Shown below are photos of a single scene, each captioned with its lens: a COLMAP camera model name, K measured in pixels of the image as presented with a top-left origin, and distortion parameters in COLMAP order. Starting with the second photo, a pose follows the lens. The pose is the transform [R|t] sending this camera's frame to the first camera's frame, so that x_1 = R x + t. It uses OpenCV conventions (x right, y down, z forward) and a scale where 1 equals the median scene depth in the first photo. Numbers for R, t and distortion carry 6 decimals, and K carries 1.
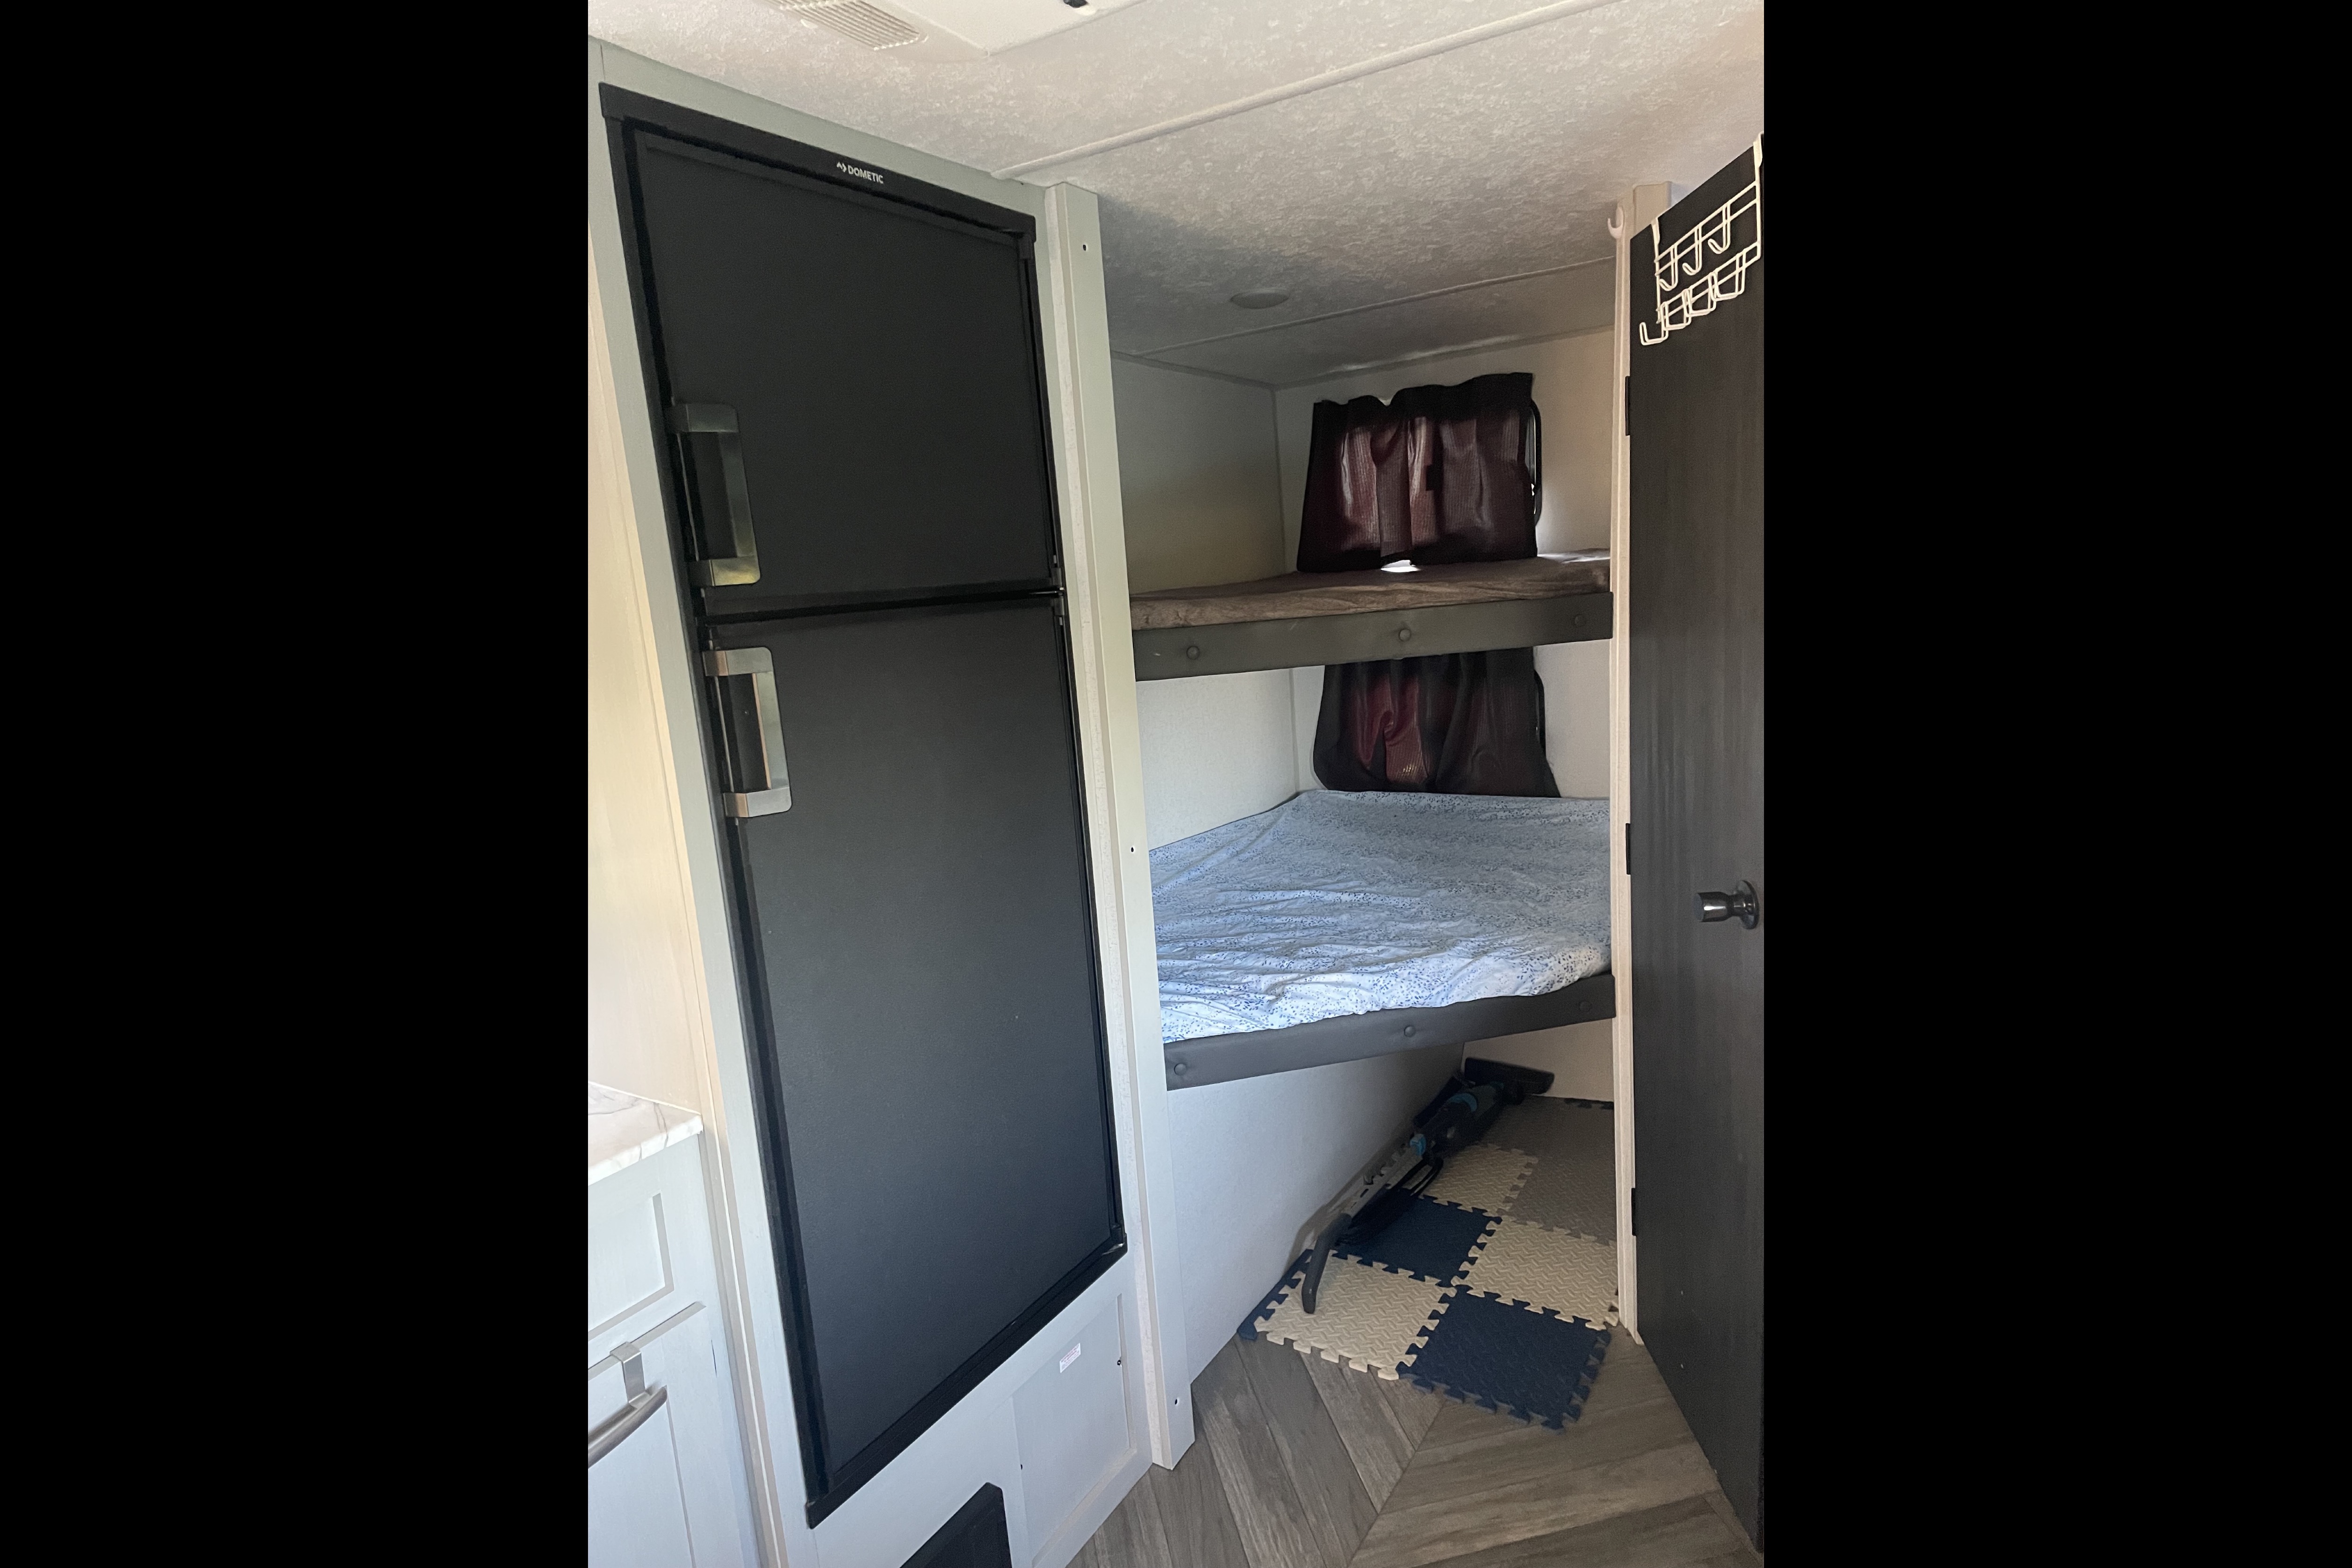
lens RADIAL K [[1293.9, 0, 1167.8], [0, 1293.9, 792.0], [0, 0, 1]] dist [-0.008061, -0.002457]
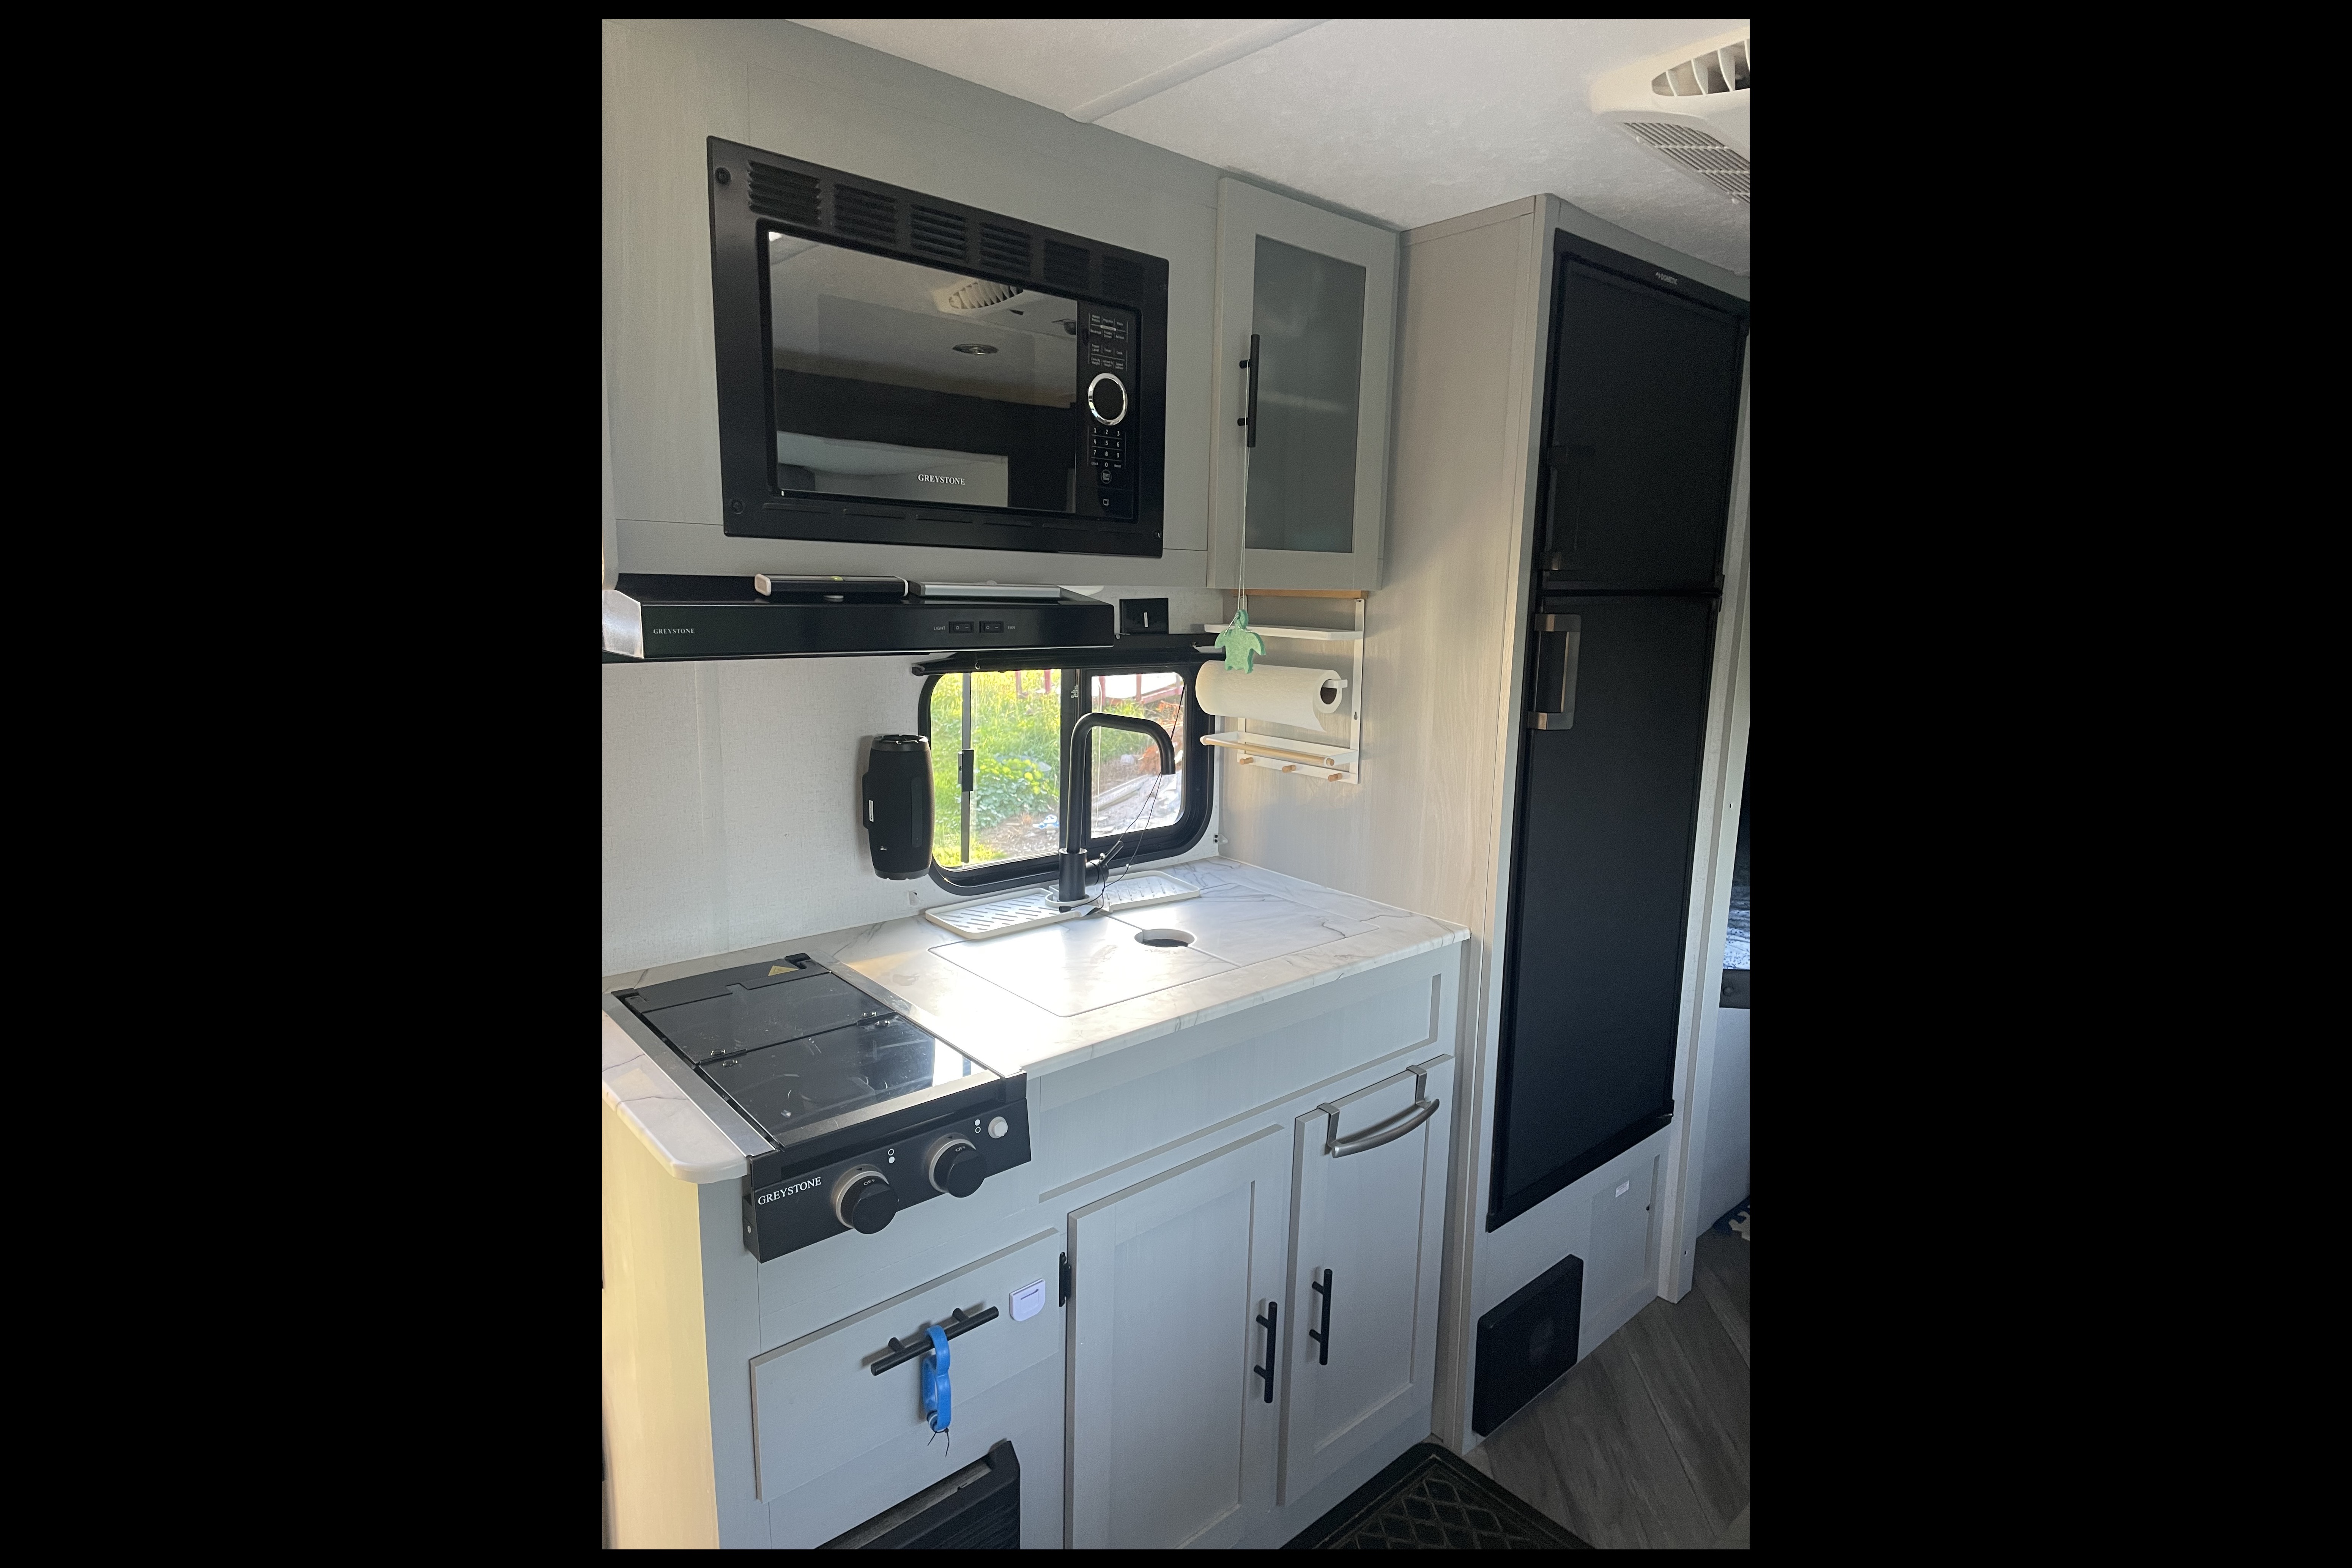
lens RADIAL K [[1294.0, 0, 1187.6], [0, 1294.0, 782.7], [0, 0, 1]] dist [-0.008061, -0.002457]
pose [[0.960252, 0.151119, -0.234688, -0.248826], [-0.148290, 0.988496, 0.029762, 0.065959], [0.236486, 0.006223, 0.971615, -0.347411]]
